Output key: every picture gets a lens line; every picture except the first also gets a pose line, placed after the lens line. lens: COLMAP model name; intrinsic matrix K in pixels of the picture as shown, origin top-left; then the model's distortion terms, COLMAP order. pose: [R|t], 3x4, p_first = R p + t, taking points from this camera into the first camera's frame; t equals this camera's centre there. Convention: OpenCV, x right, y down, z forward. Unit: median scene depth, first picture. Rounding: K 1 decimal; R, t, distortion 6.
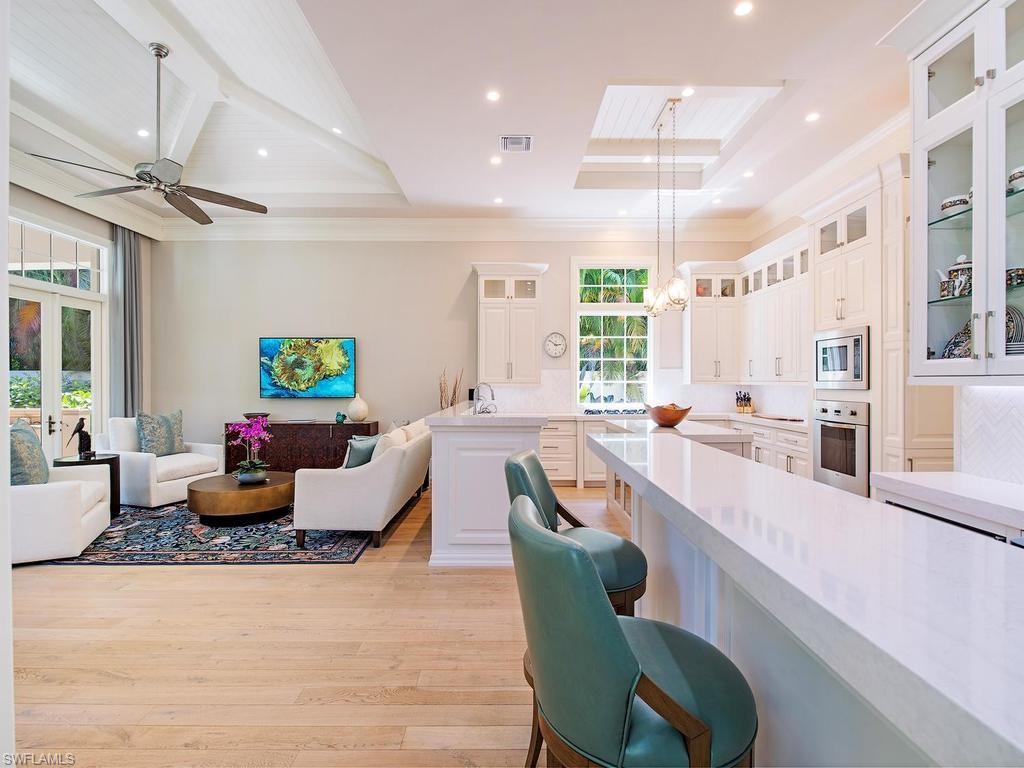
lens RADIAL K [[497.8, 0, 513.3], [0, 497.8, 385.6], [0, 0, 1]] dist [-0.005721, 0.000258]
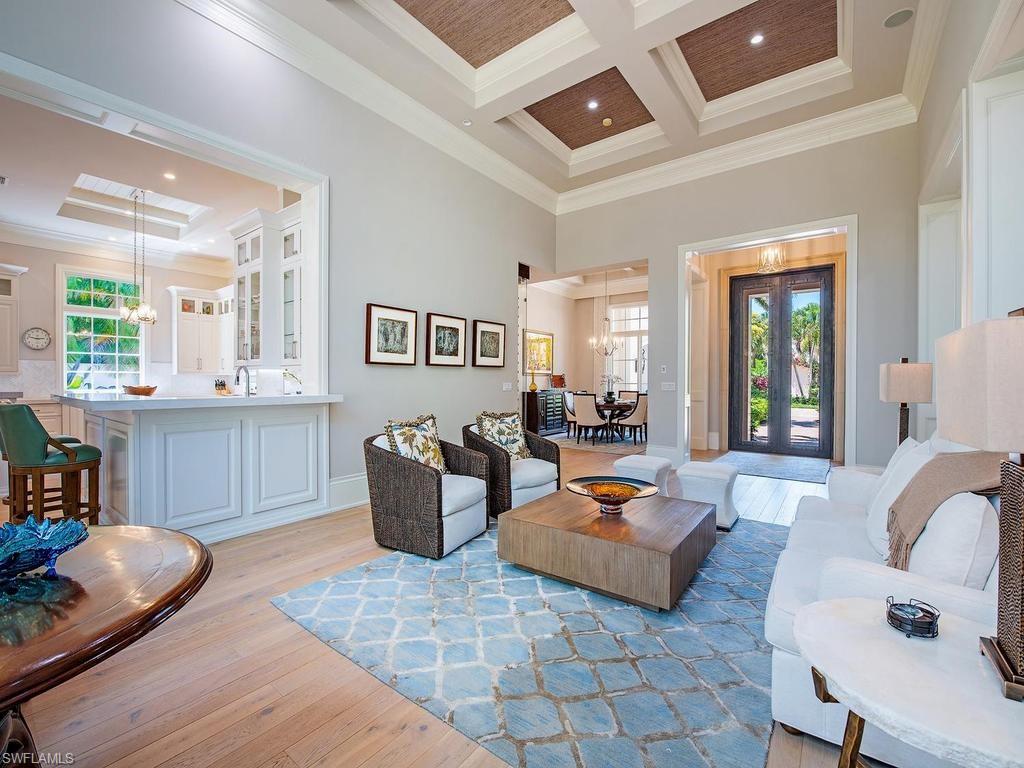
lens RADIAL K [[437.8, 0, 503.3], [0, 437.8, 380.9], [0, 0, 1]] dist [-0.011189, -0.000044]
pose [[0.616551, -0.003868, 0.787305, -0.050253], [0.005466, 0.999985, 0.000632, 0.026139], [-0.787296, 0.003914, 0.616563, -0.621981]]
